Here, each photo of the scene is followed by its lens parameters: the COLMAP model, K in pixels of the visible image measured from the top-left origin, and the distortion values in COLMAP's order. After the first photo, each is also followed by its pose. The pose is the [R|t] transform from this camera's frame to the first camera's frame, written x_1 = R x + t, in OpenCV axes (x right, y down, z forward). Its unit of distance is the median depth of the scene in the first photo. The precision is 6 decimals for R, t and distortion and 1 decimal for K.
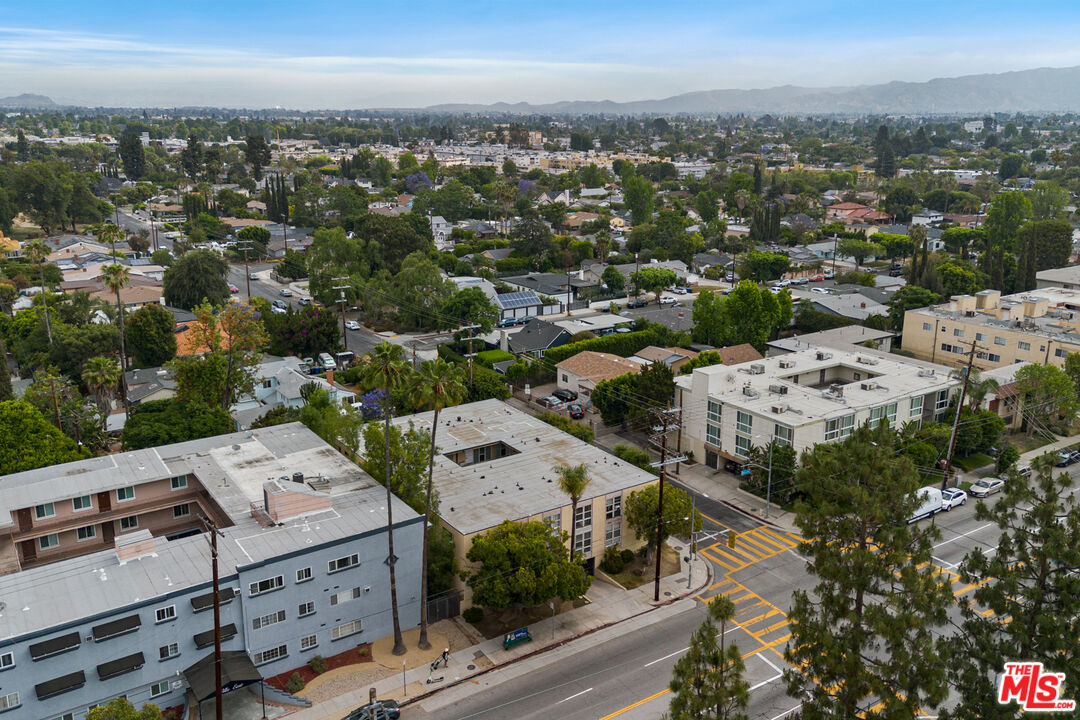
lens RADIAL K [[895.7, 0, 541.6], [0, 895.7, 359.1], [0, 0, 1]] dist [0.081708, -0.006214]
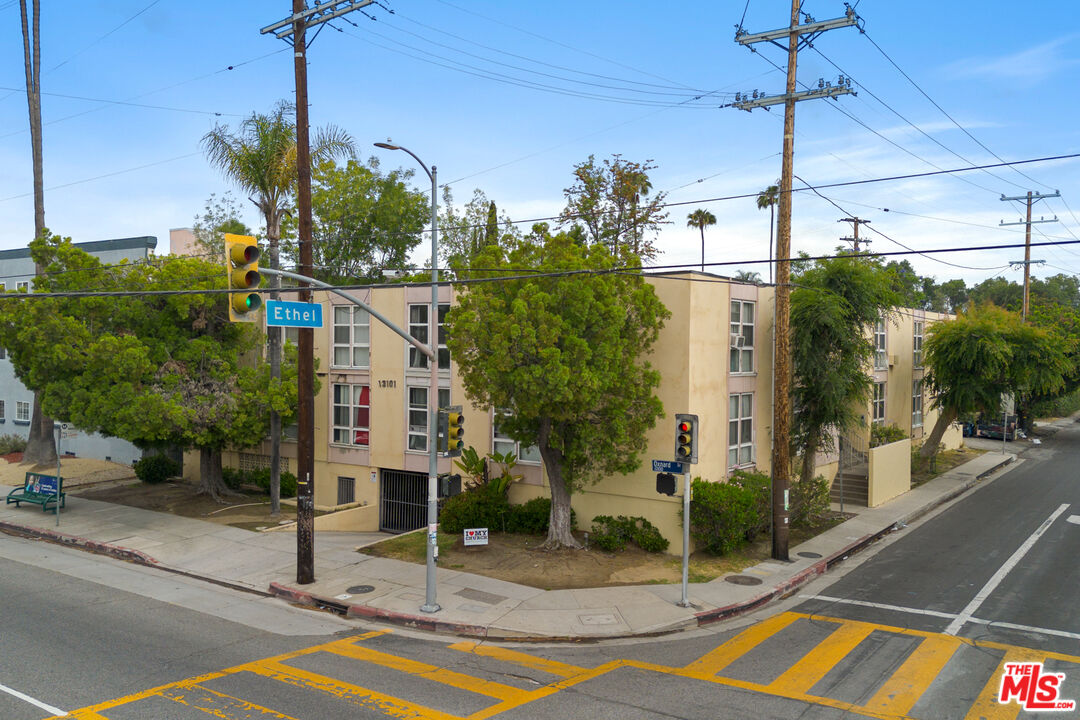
lens RADIAL K [[895.7, 0, 539.2], [0, 895.7, 362.9], [0, 0, 1]] dist [0.081708, -0.006214]
pose [[0.345813, 0.017509, -0.938140, 0.314822], [-0.247238, 0.966193, -0.073103, 0.163104], [0.905145, 0.257224, 0.338451, 0.751880]]
